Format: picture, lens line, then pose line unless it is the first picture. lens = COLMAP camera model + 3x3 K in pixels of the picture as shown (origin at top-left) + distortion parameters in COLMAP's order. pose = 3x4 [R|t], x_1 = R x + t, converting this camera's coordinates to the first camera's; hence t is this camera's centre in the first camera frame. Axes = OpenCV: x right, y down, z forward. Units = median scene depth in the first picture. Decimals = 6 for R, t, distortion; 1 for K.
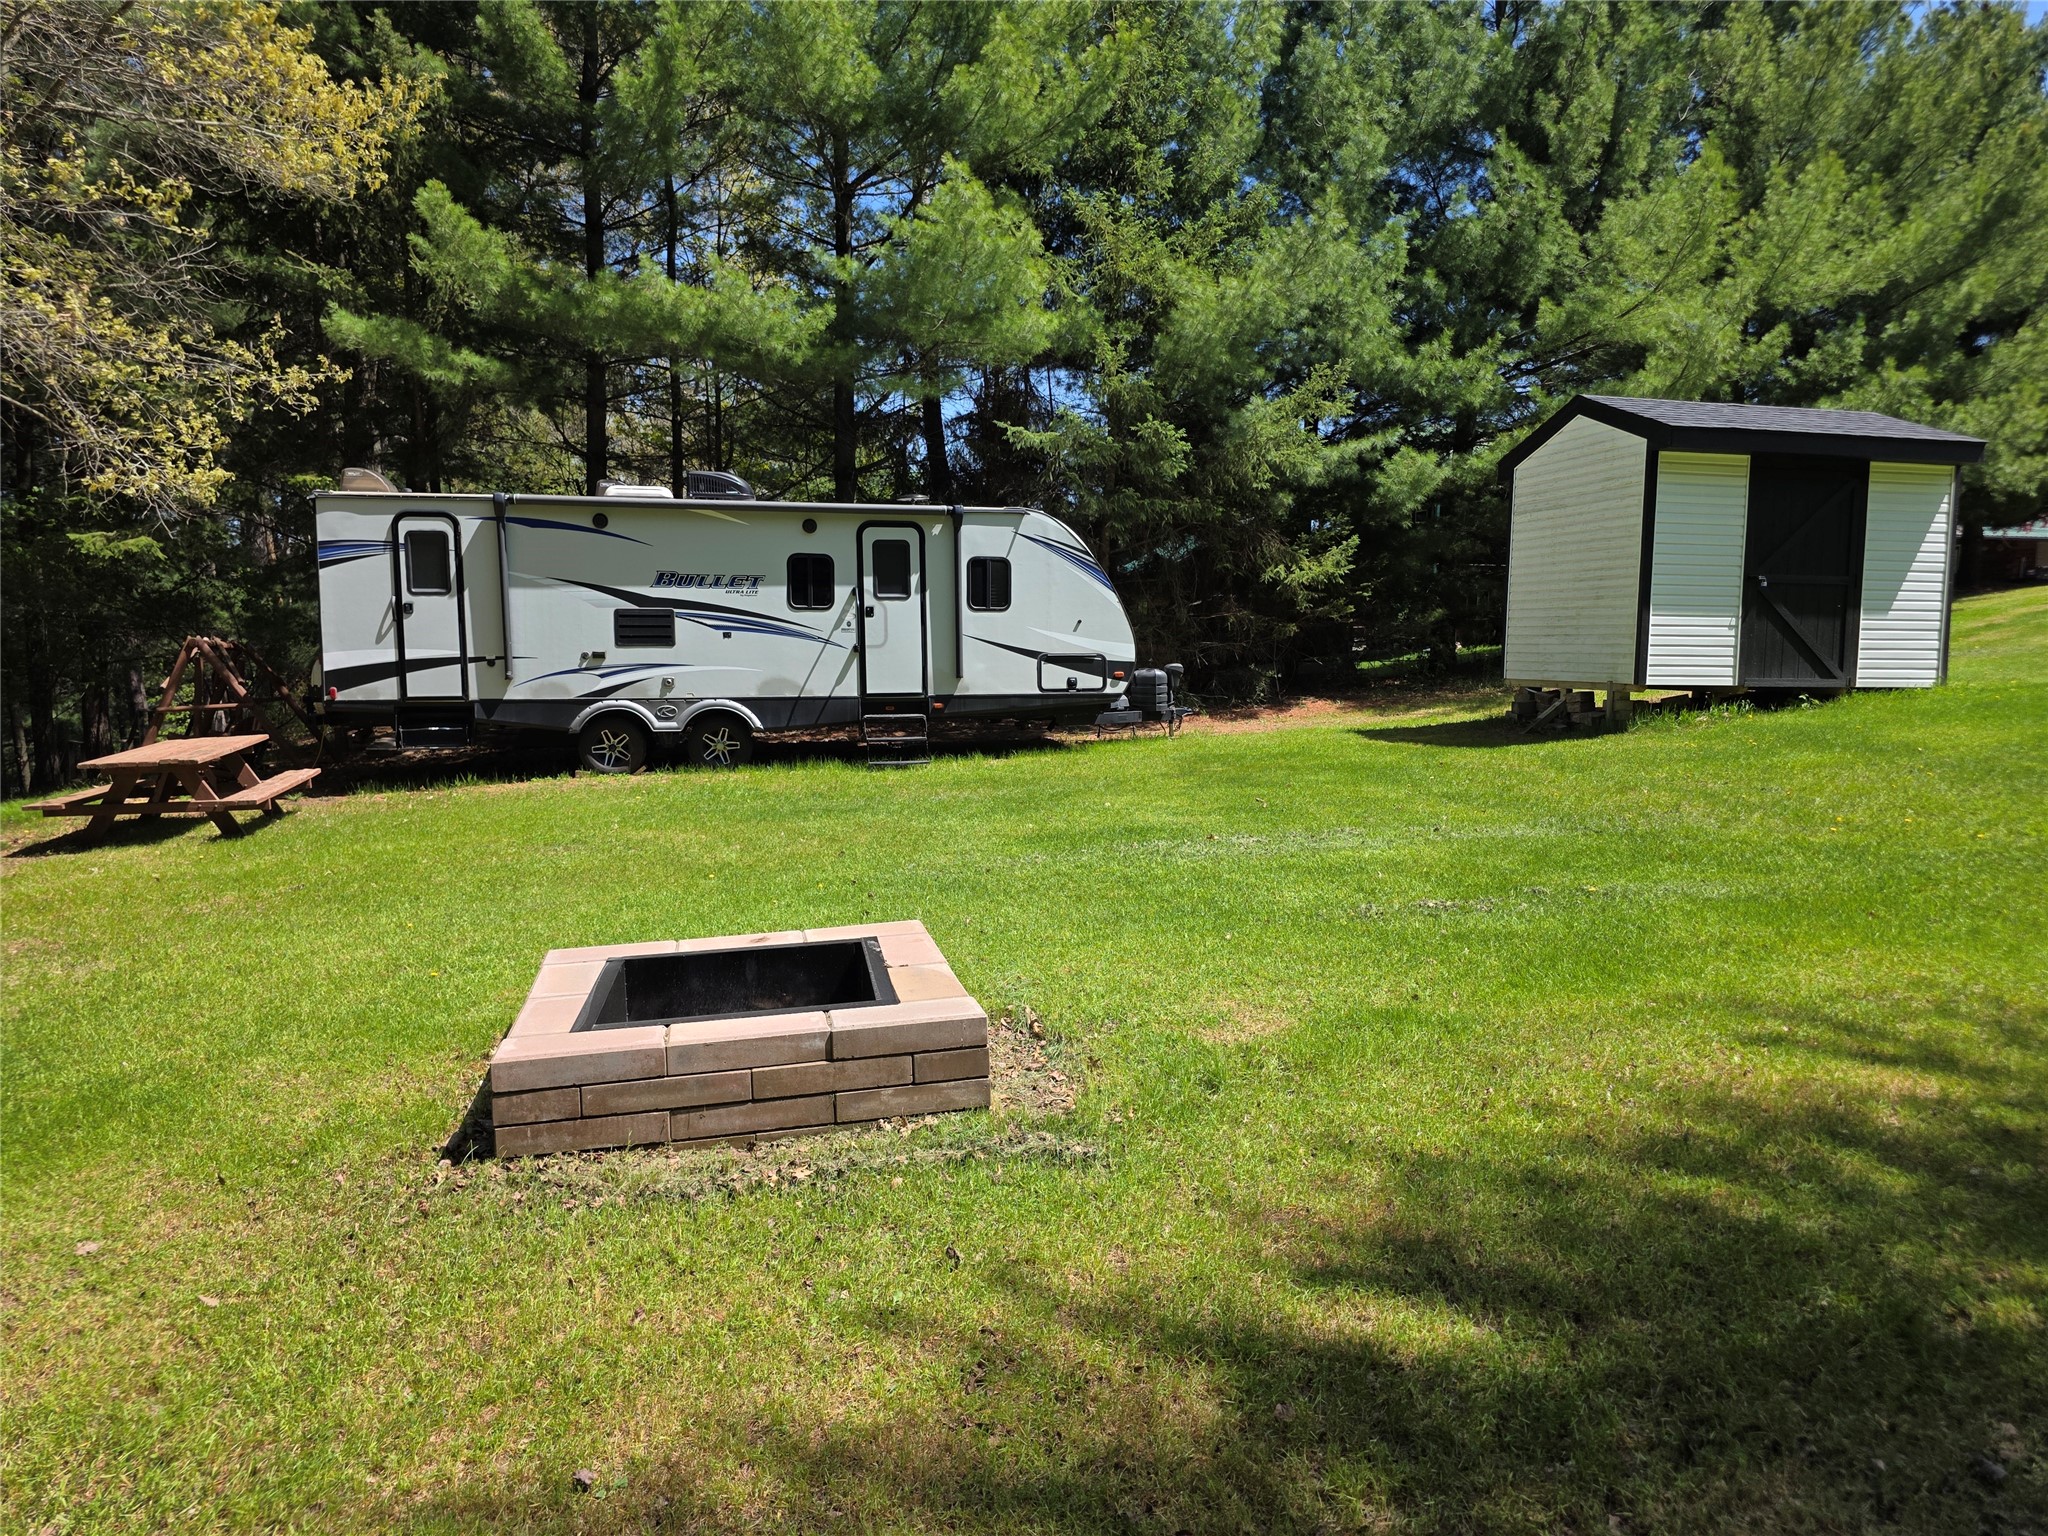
lens RADIAL K [[1357.2, 0, 1051.4], [0, 1357.2, 780.3], [0, 0, 1]] dist [0.044978, -0.037682]
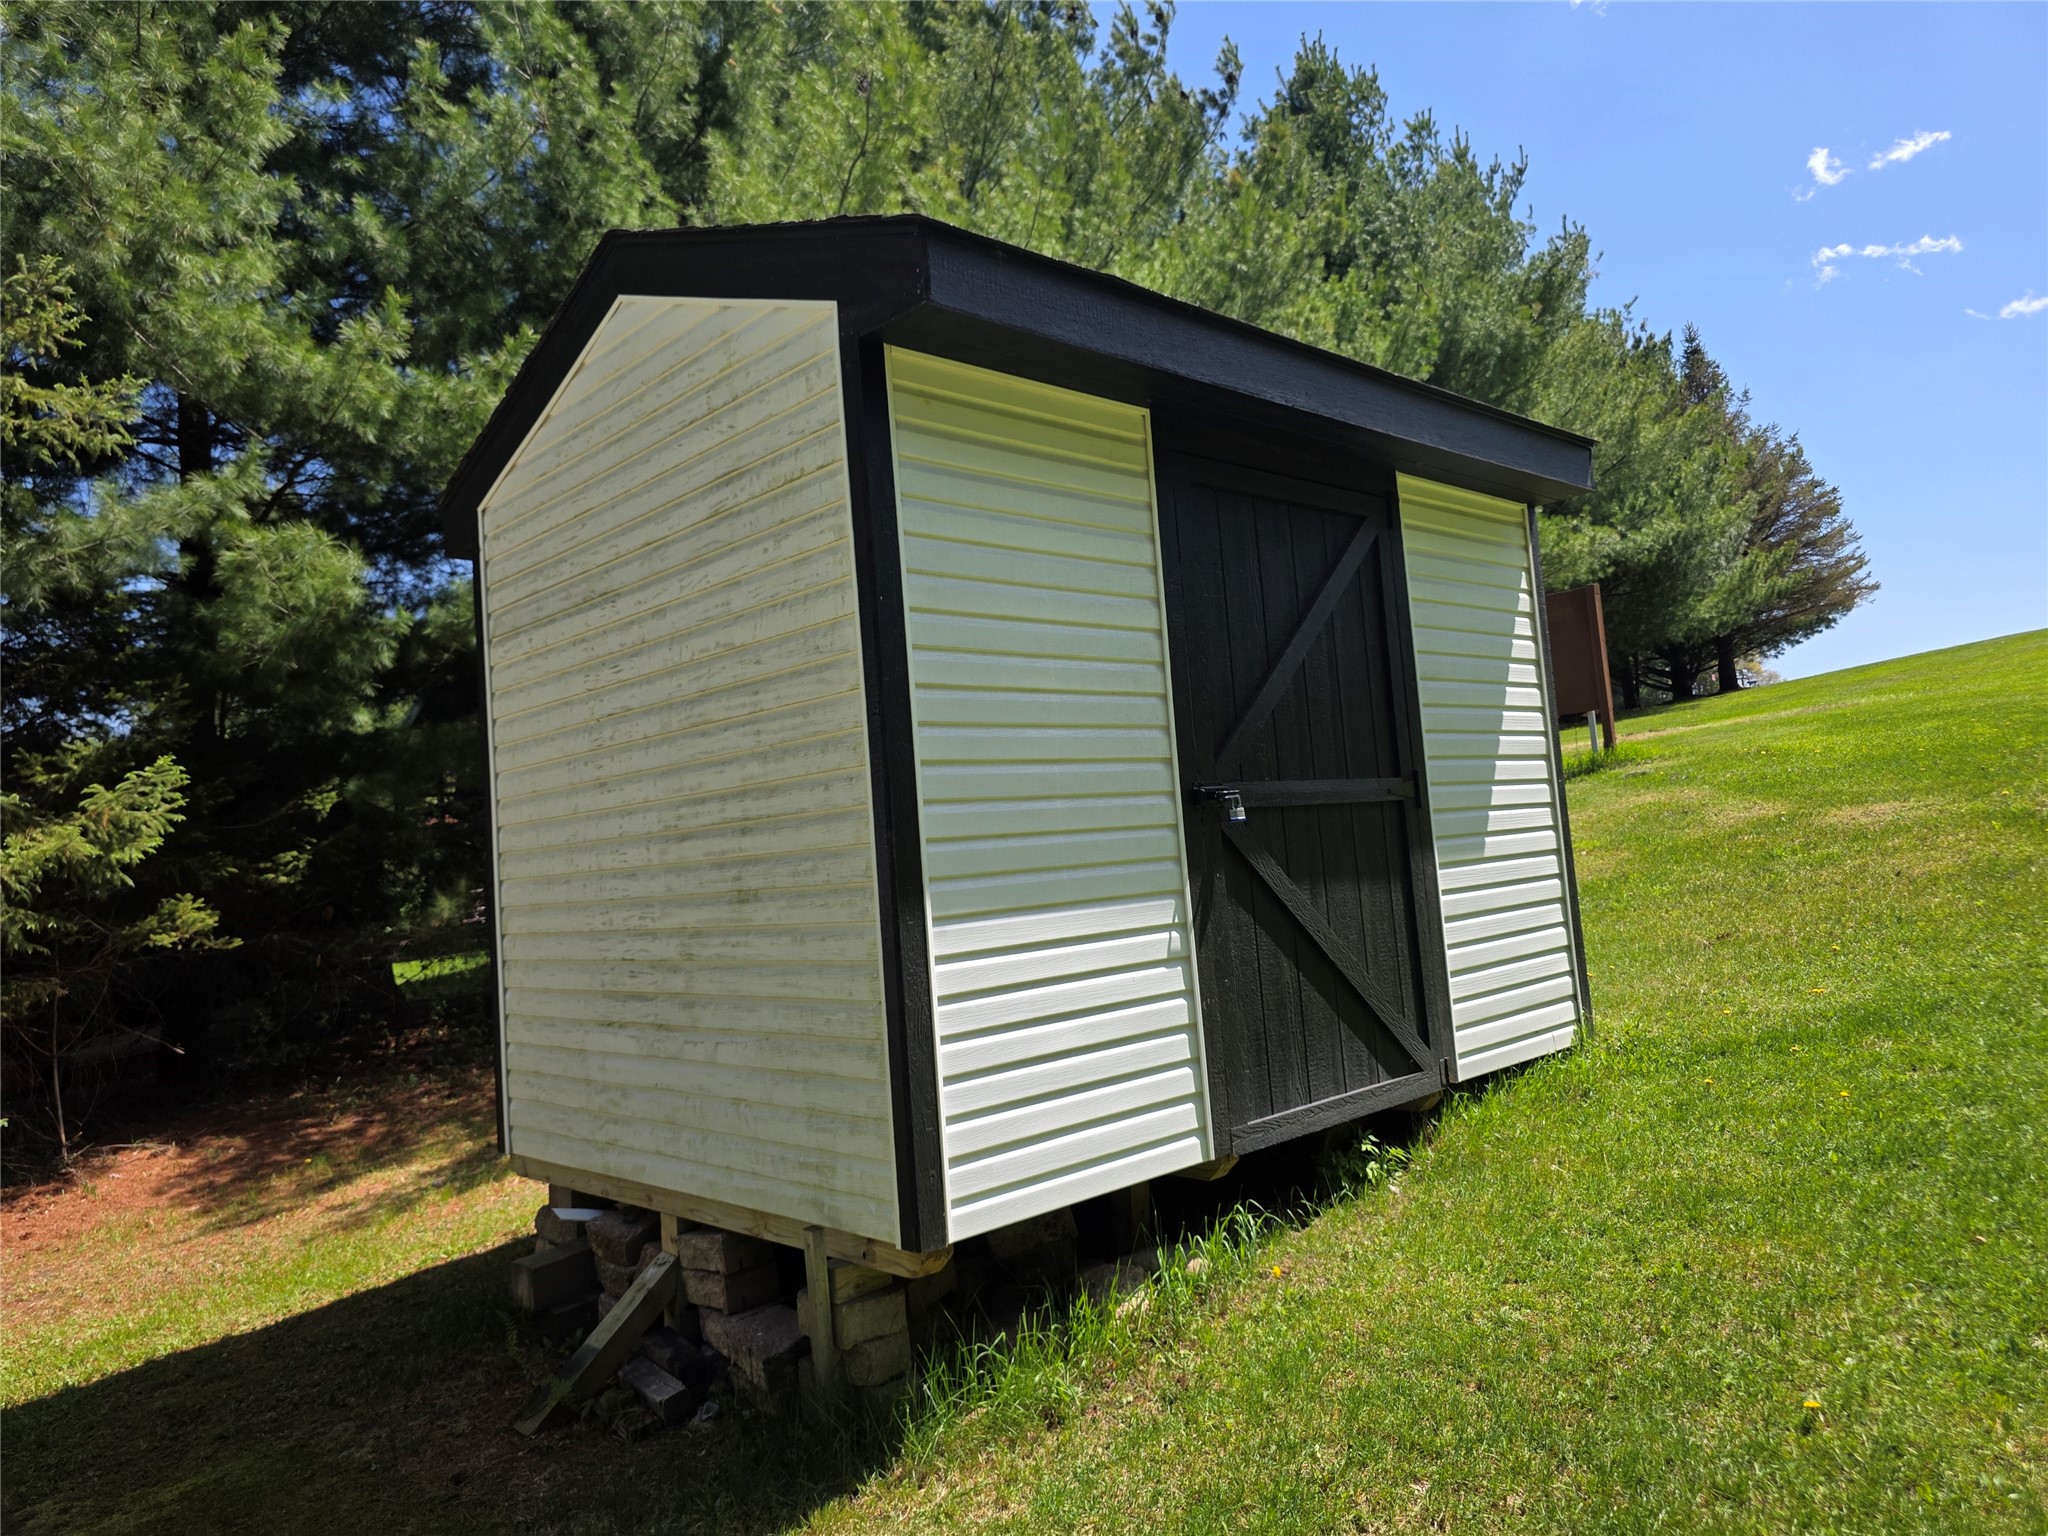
lens RADIAL K [[1357.2, 0, 1016.2], [0, 1357.2, 756.6], [0, 0, 1]] dist [0.044978, -0.037682]
pose [[0.862803, -0.041872, 0.503803, 0.313493], [0.136025, 0.979040, -0.151584, -0.113189], [-0.486896, 0.199317, 0.850414, 0.740262]]
